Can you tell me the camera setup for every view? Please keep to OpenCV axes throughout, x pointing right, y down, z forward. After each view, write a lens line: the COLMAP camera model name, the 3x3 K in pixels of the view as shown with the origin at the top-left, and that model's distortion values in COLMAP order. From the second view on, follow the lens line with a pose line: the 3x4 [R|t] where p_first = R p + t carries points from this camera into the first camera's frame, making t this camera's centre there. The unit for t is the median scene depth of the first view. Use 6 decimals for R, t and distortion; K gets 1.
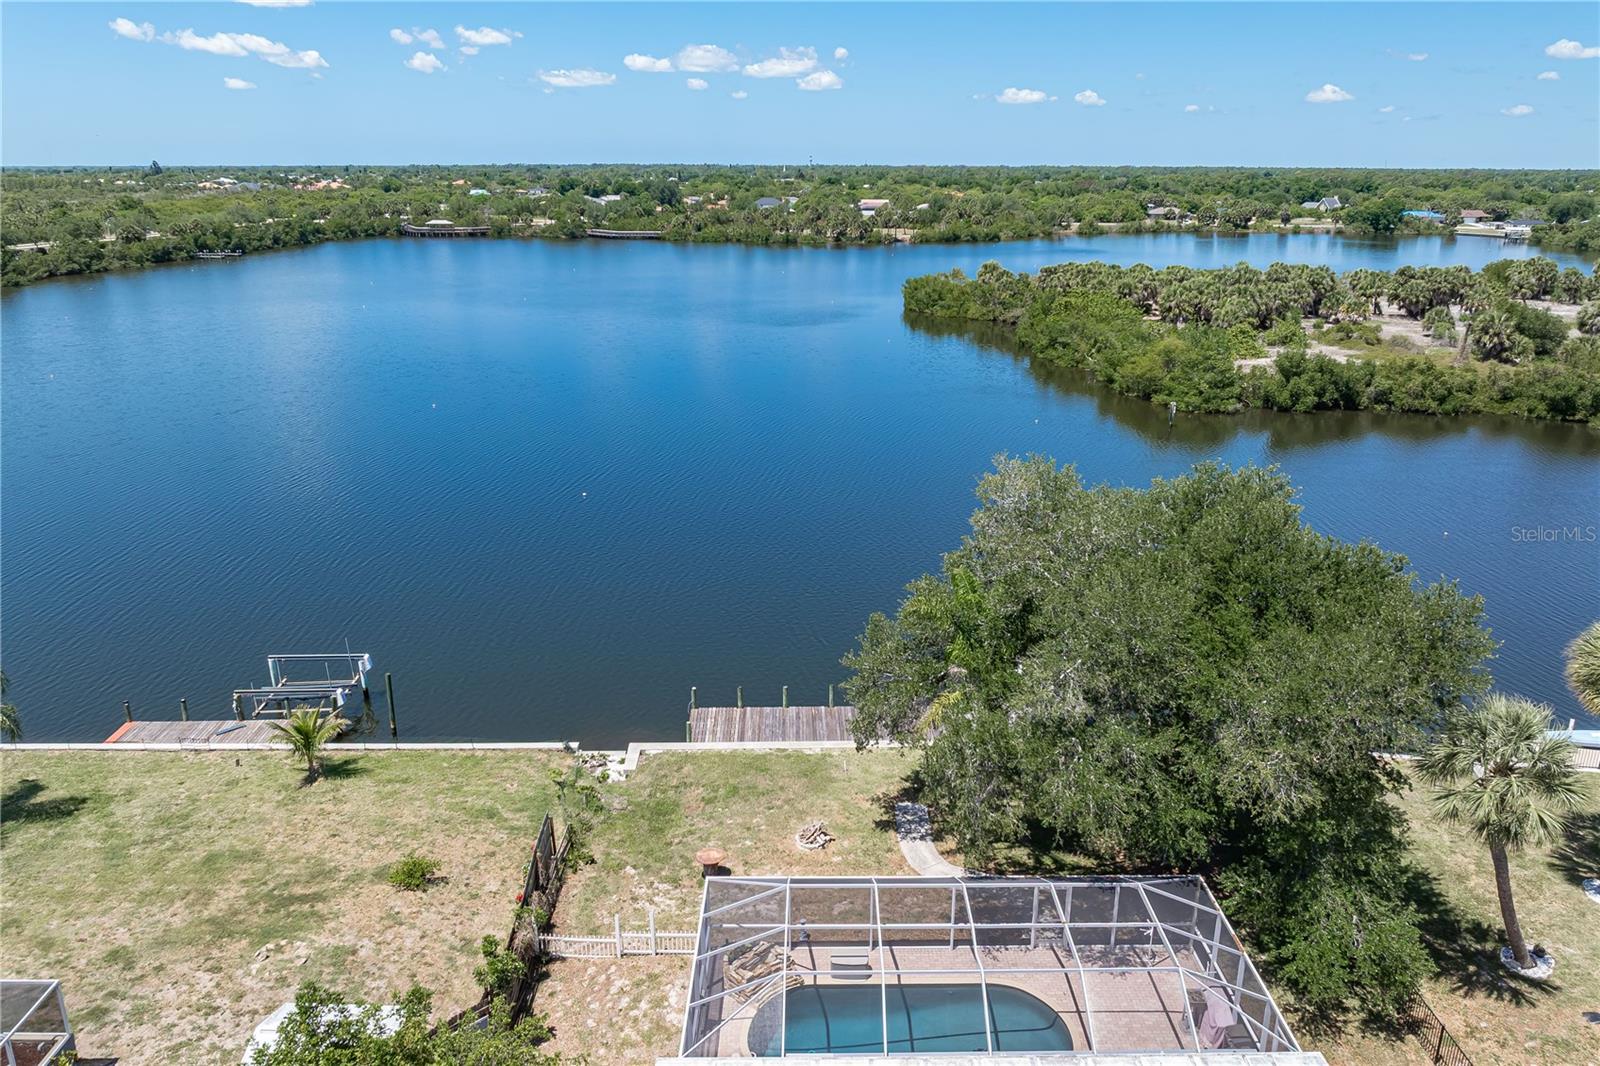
lens RADIAL K [[1122.9, 0, 809.3], [0, 1122.9, 495.4], [0, 0, 1]] dist [-0.026513, 0.008813]
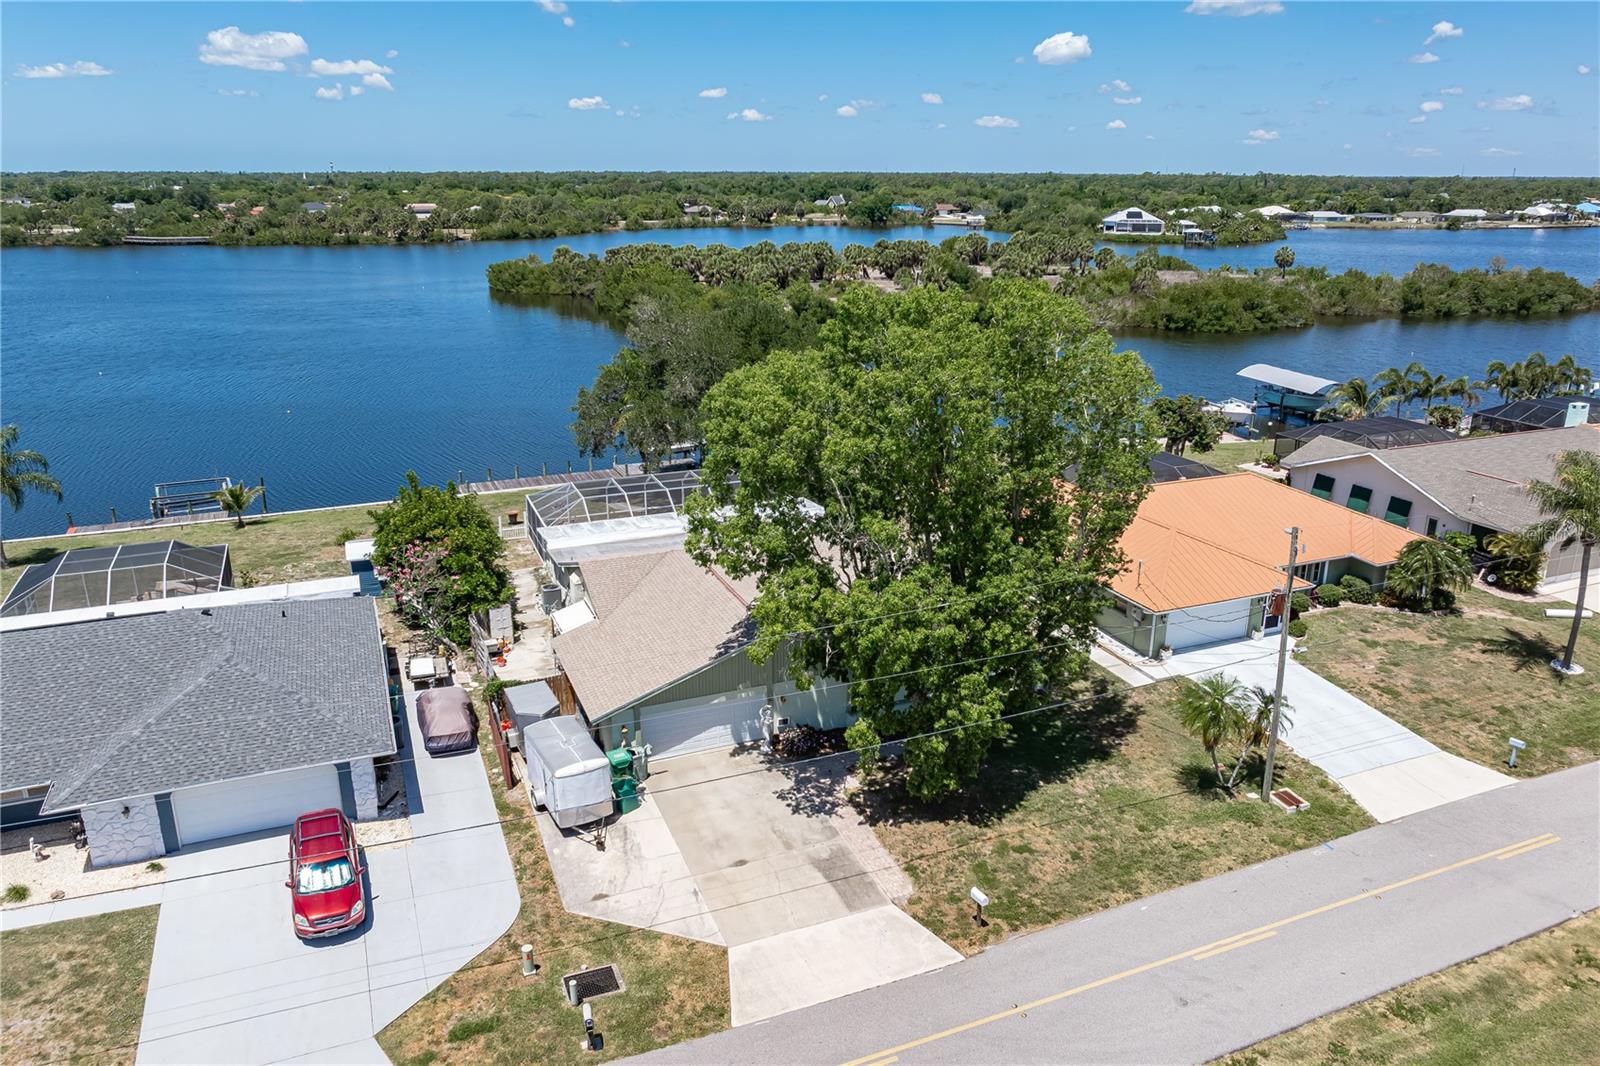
lens RADIAL K [[1123.2, 0, 810.0], [0, 1123.2, 530.2], [0, 0, 1]] dist [-0.024537, 0.005770]
pose [[0.923138, -0.116175, 0.366497, -0.053967], [0.107626, 0.993228, 0.043752, 0.053838], [-0.369098, -0.000944, 0.929390, -0.159188]]
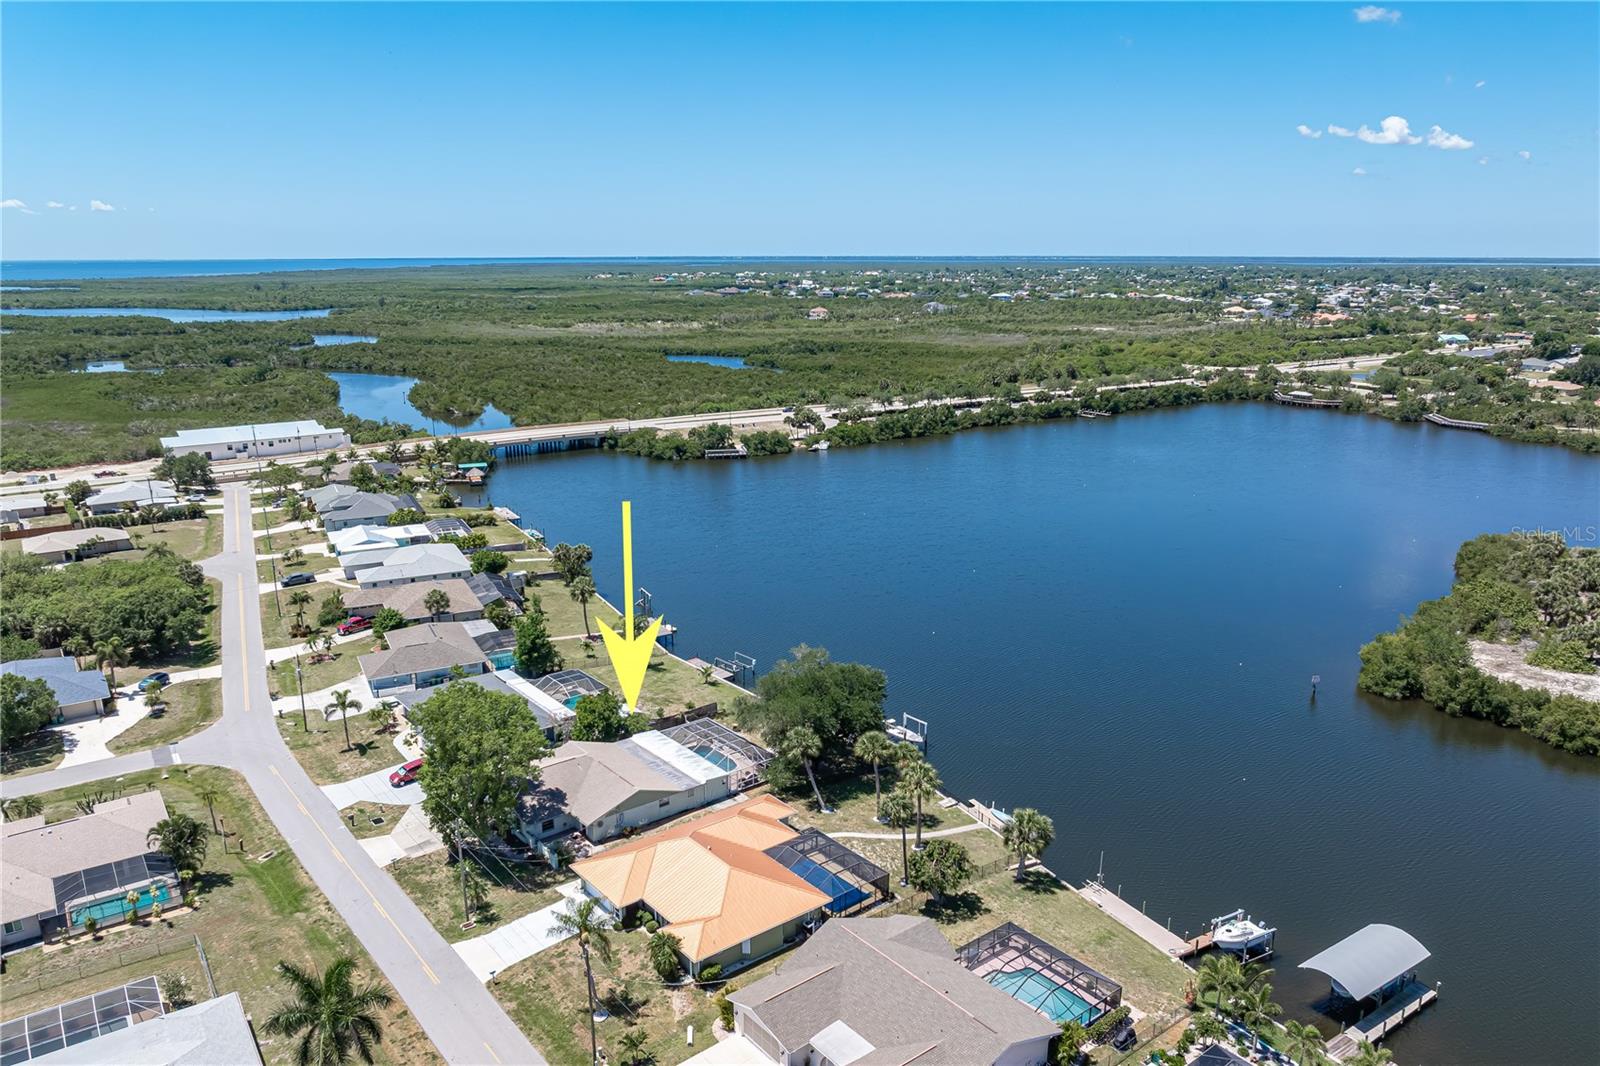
lens RADIAL K [[1148.1, 0, 803.6], [0, 1148.1, 558.5], [0, 0, 1]] dist [-0.020529, 0.007242]
pose [[0.616929, 0.200864, -0.760955, 0.485705], [-0.217655, 0.972717, 0.080302, -0.098847], [0.756323, 0.116085, 0.643816, -0.234058]]
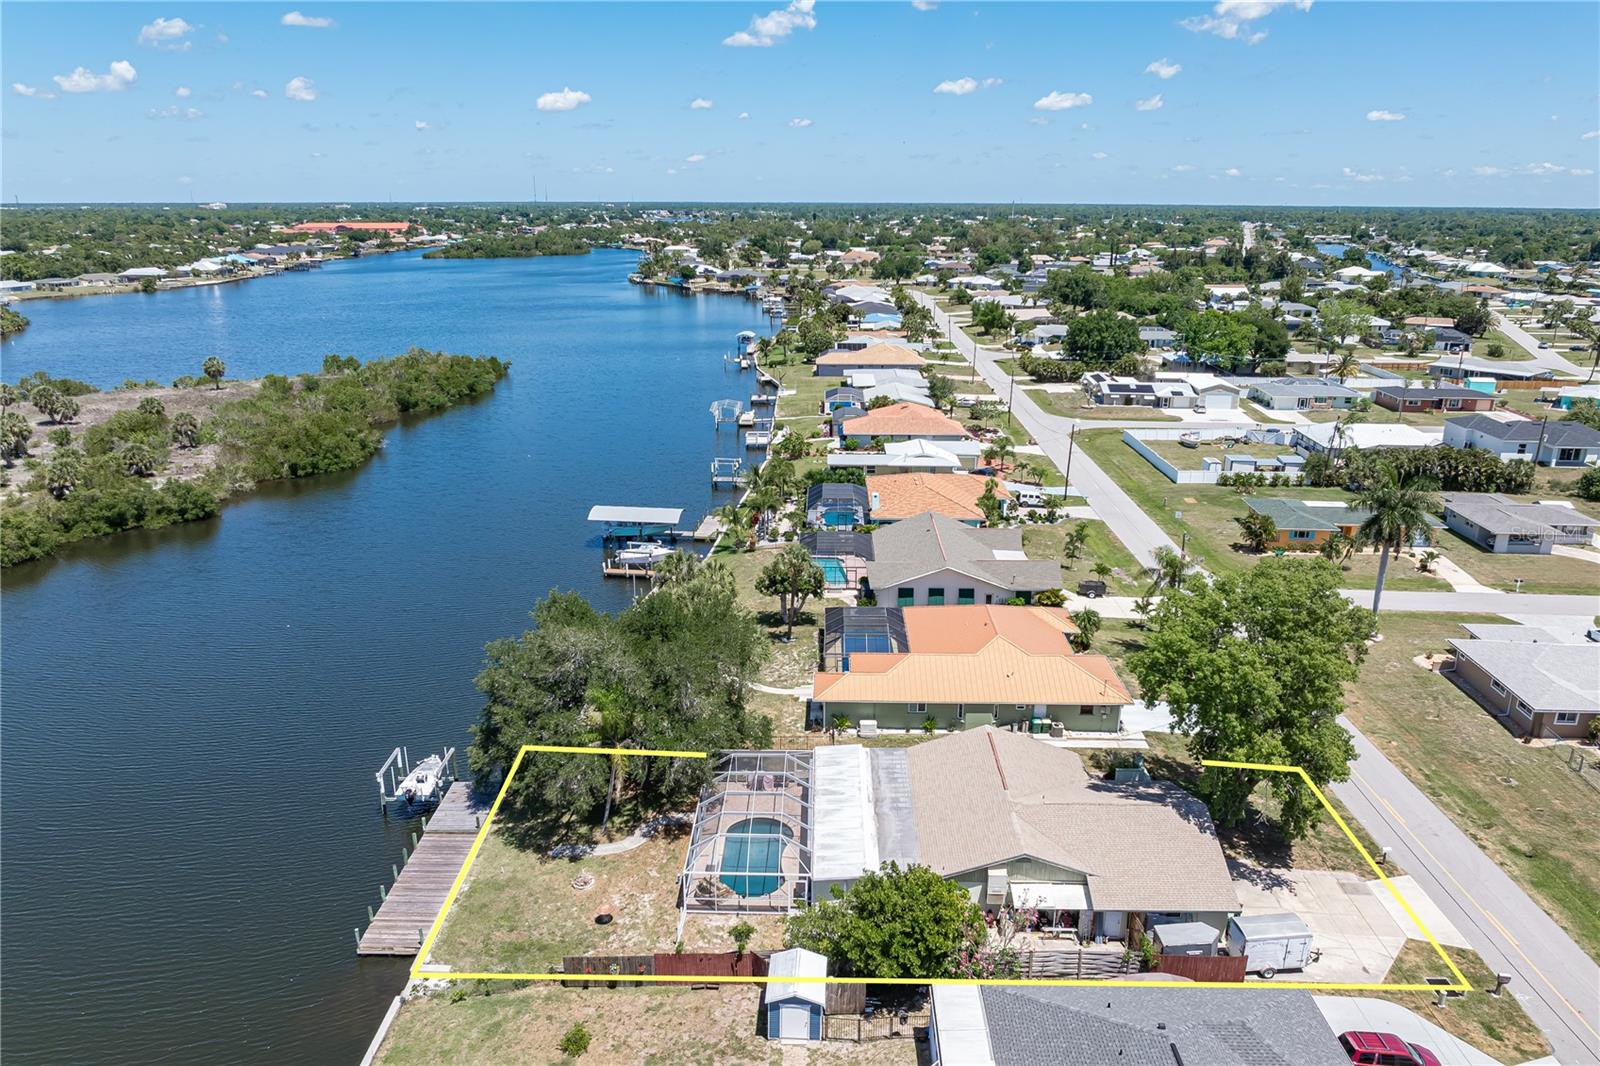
lens RADIAL K [[1127.4, 0, 808.7], [0, 1127.4, 565.7], [0, 0, 1]] dist [-0.032071, 0.025376]
pose [[0.022650, -0.310570, 0.950281, -0.250510], [0.278108, 0.914964, 0.292399, -0.090770], [-0.960283, 0.257658, 0.107096, 0.067076]]
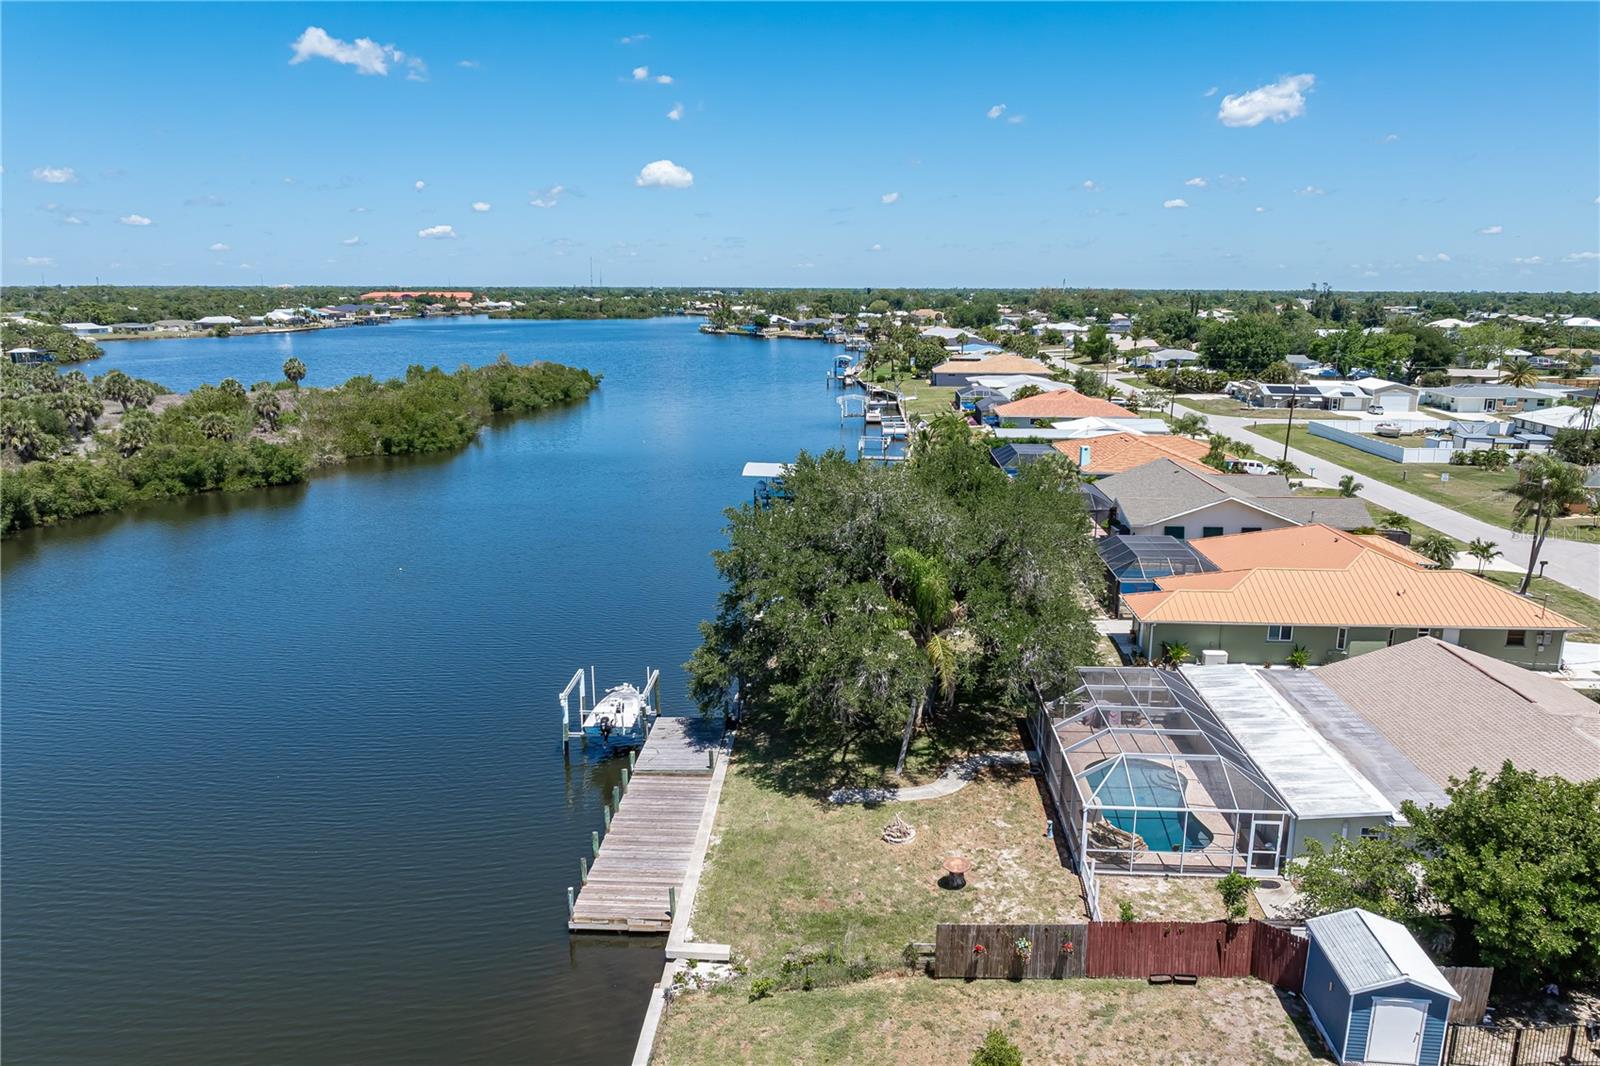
lens RADIAL K [[1128.2, 0, 809.9], [0, 1128.2, 542.9], [0, 0, 1]] dist [-0.026154, 0.007162]
pose [[0.059714, -0.221791, 0.973264, -0.176206], [0.277827, 0.940172, 0.197204, -0.034762], [-0.958773, 0.258623, 0.117761, 0.155075]]
